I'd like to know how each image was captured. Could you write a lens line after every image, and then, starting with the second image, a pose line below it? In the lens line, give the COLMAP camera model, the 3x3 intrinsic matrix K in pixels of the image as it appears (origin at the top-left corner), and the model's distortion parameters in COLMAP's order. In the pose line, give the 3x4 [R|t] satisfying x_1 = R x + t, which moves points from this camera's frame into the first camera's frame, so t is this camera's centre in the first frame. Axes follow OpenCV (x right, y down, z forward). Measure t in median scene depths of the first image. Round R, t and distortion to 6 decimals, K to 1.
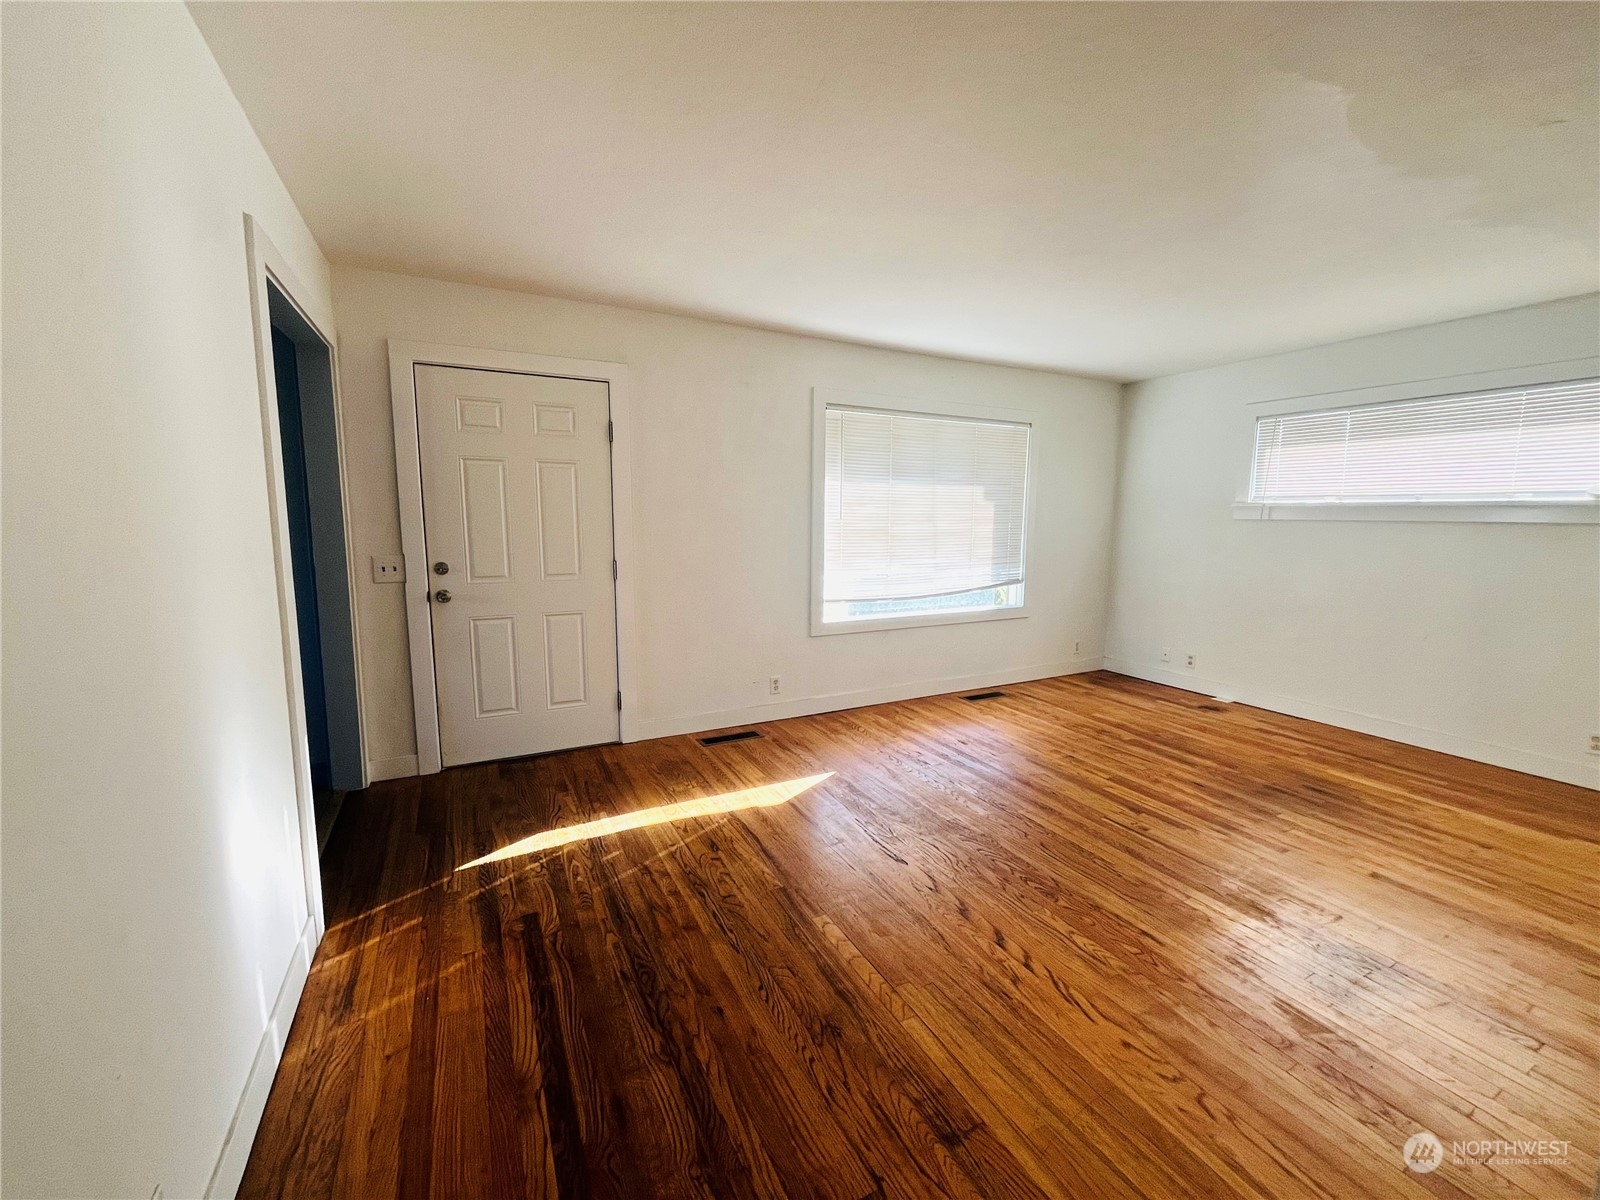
lens RADIAL K [[641.7, 0, 798.9], [0, 641.7, 604.1], [0, 0, 1]] dist [-0.001950, -0.000485]
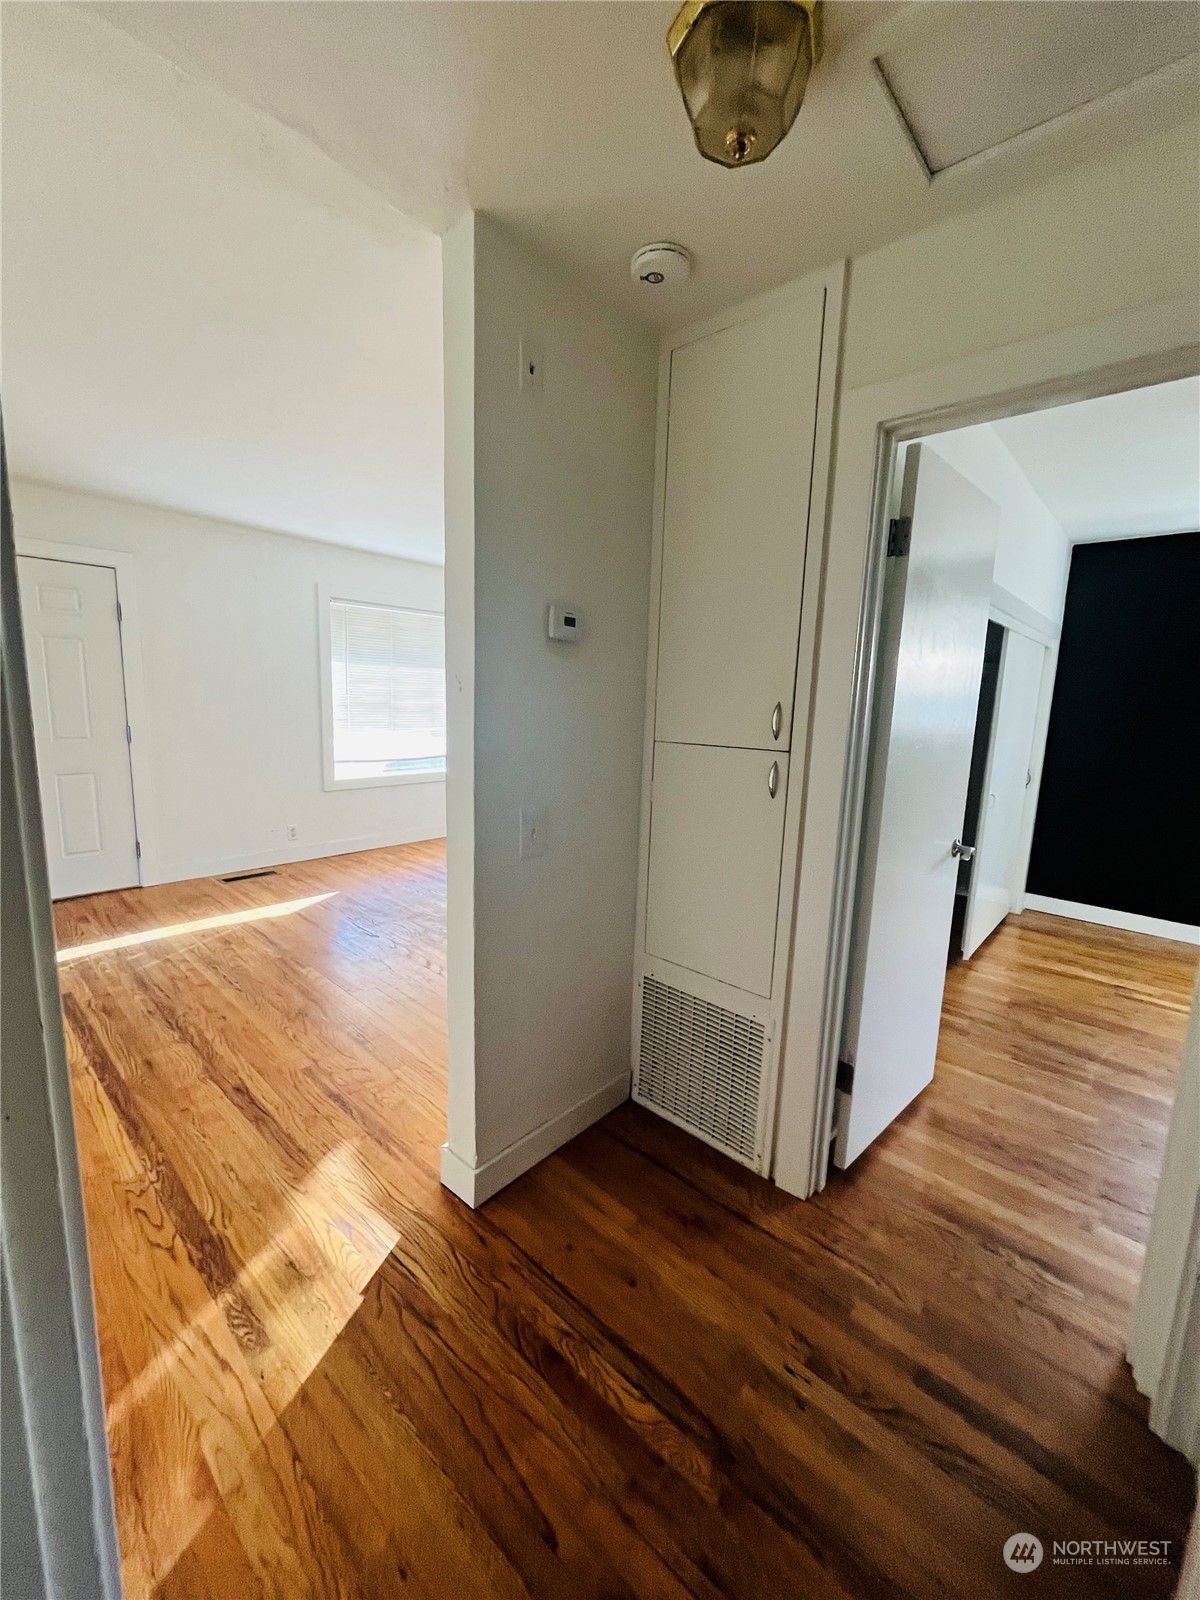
lens RADIAL K [[641.7, 0, 600.0], [0, 641.7, 800.0], [0, 0, 1]] dist [-0.001950, -0.000485]
pose [[0.937285, -0.030576, 0.347221, 0.124808], [0.018721, 0.999123, 0.037449, 0.045044], [-0.348061, -0.028600, 0.937035, -0.451533]]
